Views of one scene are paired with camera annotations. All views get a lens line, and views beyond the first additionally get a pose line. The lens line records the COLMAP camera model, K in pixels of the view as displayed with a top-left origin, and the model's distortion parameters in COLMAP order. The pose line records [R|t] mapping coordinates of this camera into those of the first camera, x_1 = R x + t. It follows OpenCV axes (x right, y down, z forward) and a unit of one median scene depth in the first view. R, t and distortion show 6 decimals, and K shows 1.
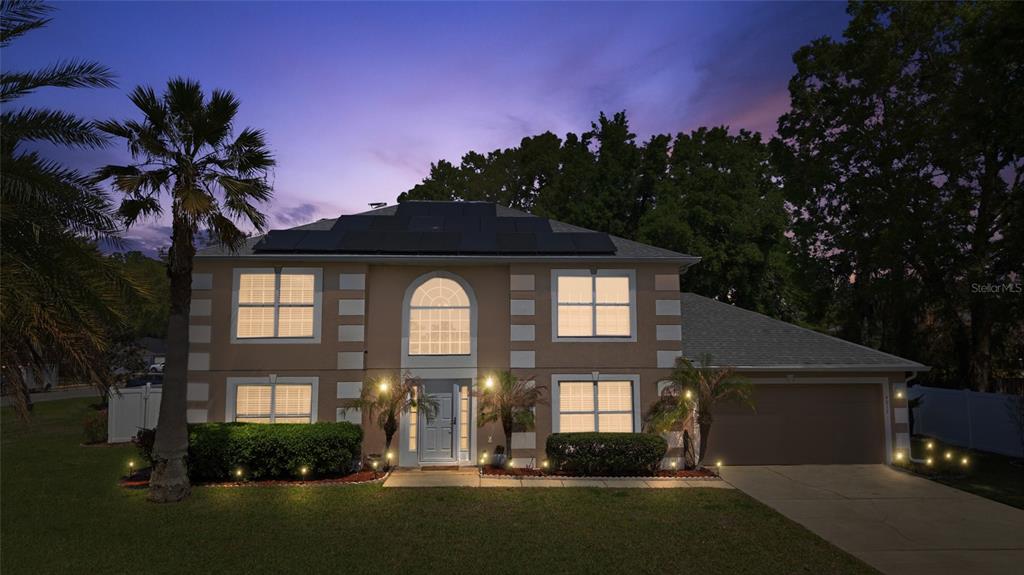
lens RADIAL K [[681.4, 0, 512.0], [0, 681.4, 287.5], [0, 0, 1]] dist [0.094942, -0.105238]
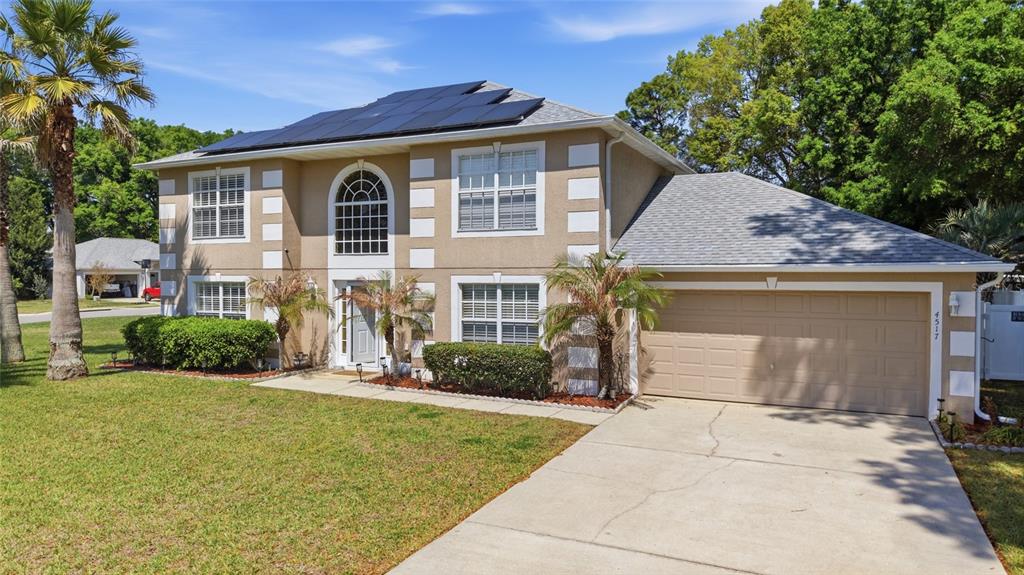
lens RADIAL K [[681.4, 0, 512.0], [0, 681.4, 287.5], [0, 0, 1]] dist [0.094942, -0.105238]
pose [[0.885468, 0.012770, -0.464524, 0.517420], [0.043143, 0.993046, 0.109537, 0.051468], [0.462693, -0.117033, 0.878760, 0.279736]]
